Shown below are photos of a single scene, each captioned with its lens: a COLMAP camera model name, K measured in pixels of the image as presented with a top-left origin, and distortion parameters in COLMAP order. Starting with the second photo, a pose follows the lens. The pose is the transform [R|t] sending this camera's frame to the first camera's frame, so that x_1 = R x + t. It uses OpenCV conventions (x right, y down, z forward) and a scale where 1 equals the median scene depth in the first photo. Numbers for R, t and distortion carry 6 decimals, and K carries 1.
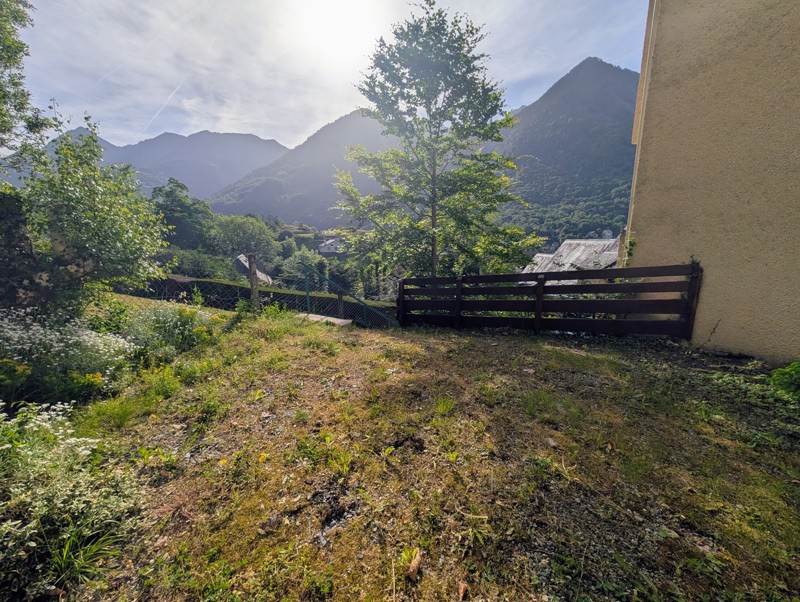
lens RADIAL K [[298.2, 0, 400.0], [0, 298.2, 301.0], [0, 0, 1]] dist [-0.003647, 0.000023]
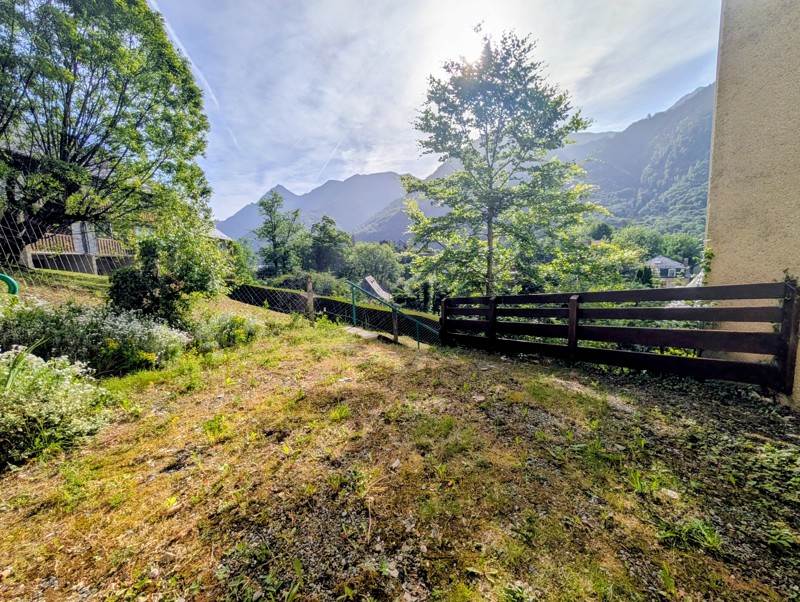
lens RADIAL K [[298.2, 0, 400.0], [0, 298.2, 301.0], [0, 0, 1]] dist [-0.003647, 0.000023]
pose [[0.921241, 0.021425, -0.388401, 0.335815], [-0.047972, 0.997117, -0.058782, 0.001074], [0.386022, 0.072785, 0.919614, 0.027840]]
